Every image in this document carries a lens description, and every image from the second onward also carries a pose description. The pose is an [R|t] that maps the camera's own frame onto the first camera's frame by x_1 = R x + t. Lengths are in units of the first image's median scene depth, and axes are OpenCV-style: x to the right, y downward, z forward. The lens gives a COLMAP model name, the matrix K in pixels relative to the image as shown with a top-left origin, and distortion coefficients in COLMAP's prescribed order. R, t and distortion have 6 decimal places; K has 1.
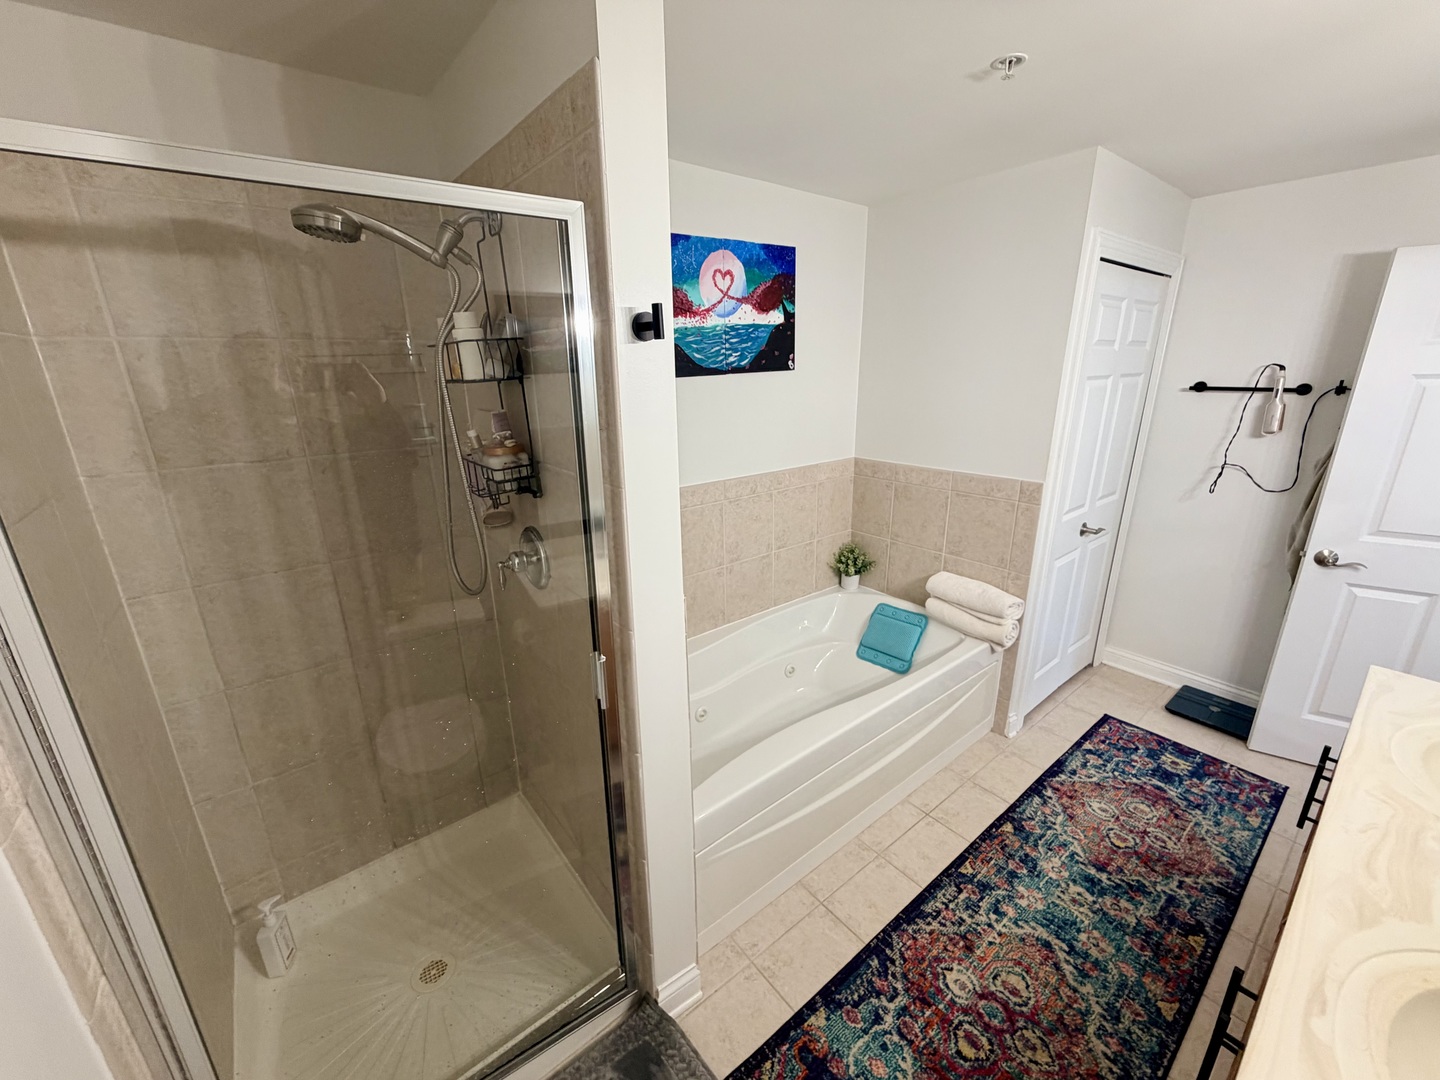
lens RADIAL K [[576.8, 0, 715.0], [0, 576.8, 539.9], [0, 0, 1]] dist [-0.000178, -0.000303]
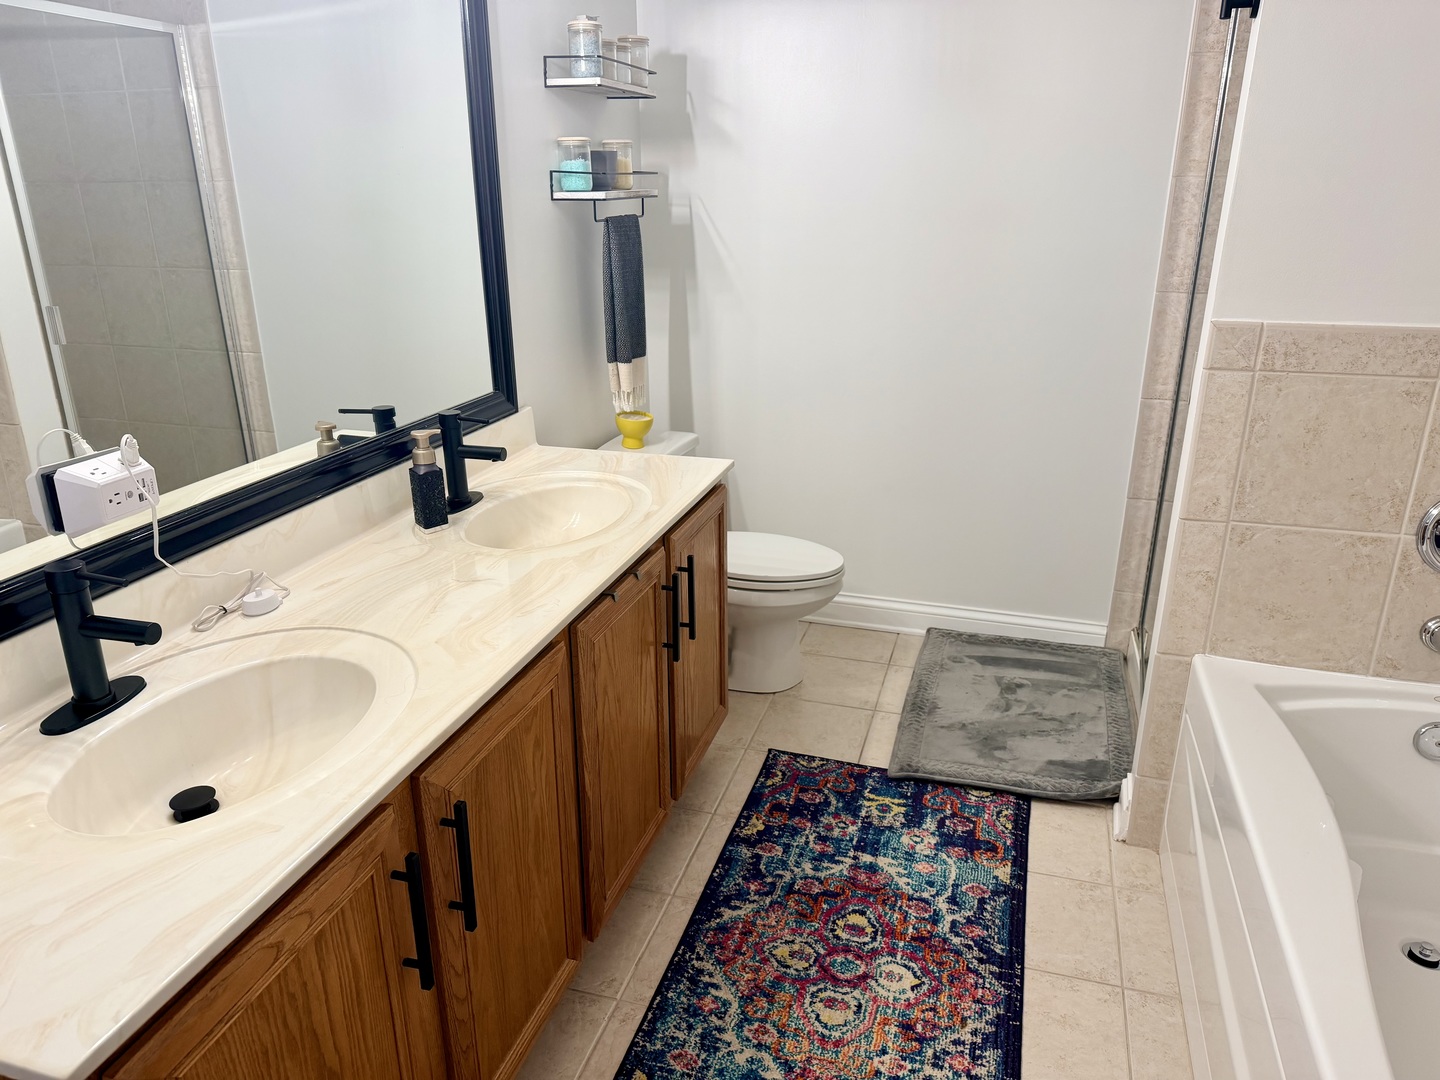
lens RADIAL K [[1006.7, 0, 720.0], [0, 1006.7, 540.0], [0, 0, 1]] dist [0.109955, -0.154109]
pose [[-0.822995, 0.206895, -0.529030, 1.168498], [-0.153946, 0.815224, 0.558310, -0.310868], [0.546790, 0.540929, -0.639075, 1.427372]]
